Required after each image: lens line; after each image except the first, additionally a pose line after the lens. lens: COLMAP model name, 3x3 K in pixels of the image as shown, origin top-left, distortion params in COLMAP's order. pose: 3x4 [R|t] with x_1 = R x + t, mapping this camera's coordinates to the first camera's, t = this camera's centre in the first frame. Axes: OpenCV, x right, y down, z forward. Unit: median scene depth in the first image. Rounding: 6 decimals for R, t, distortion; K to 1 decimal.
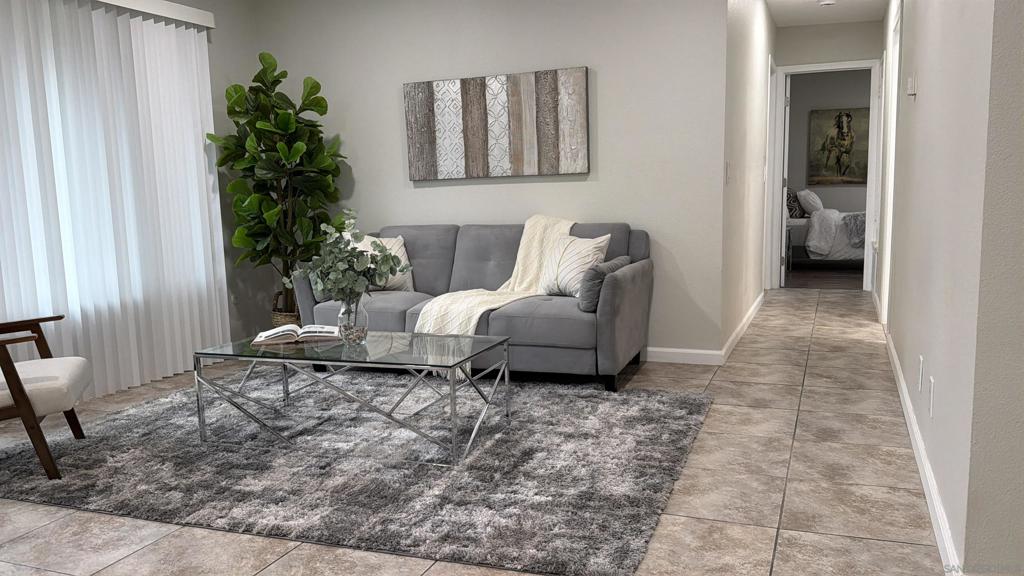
lens RADIAL K [[797.4, 0, 528.2], [0, 797.4, 311.4], [0, 0, 1]] dist [0.177895, -0.374063]
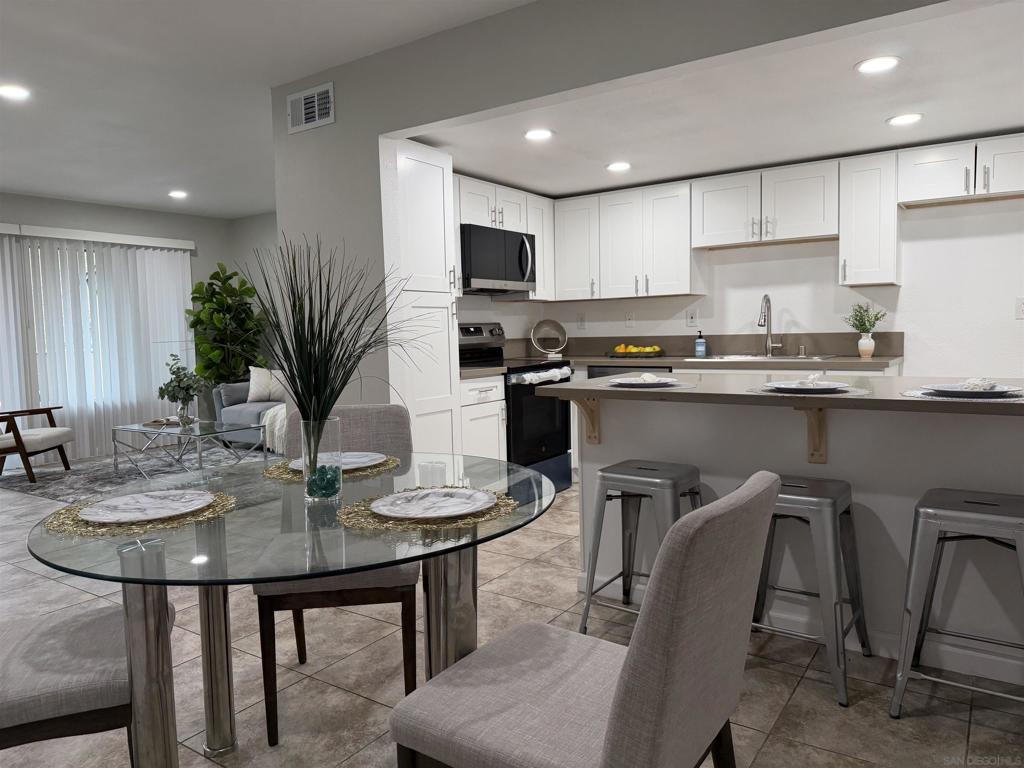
lens RADIAL K [[711.6, 0, 510.2], [0, 711.6, 382.3], [0, 0, 1]] dist [0.117574, -0.188370]
pose [[0.971267, 0.018999, -0.237233, 0.803169], [-0.036280, 0.996978, -0.068692, 0.024512], [0.235211, 0.075325, 0.969021, -0.410459]]
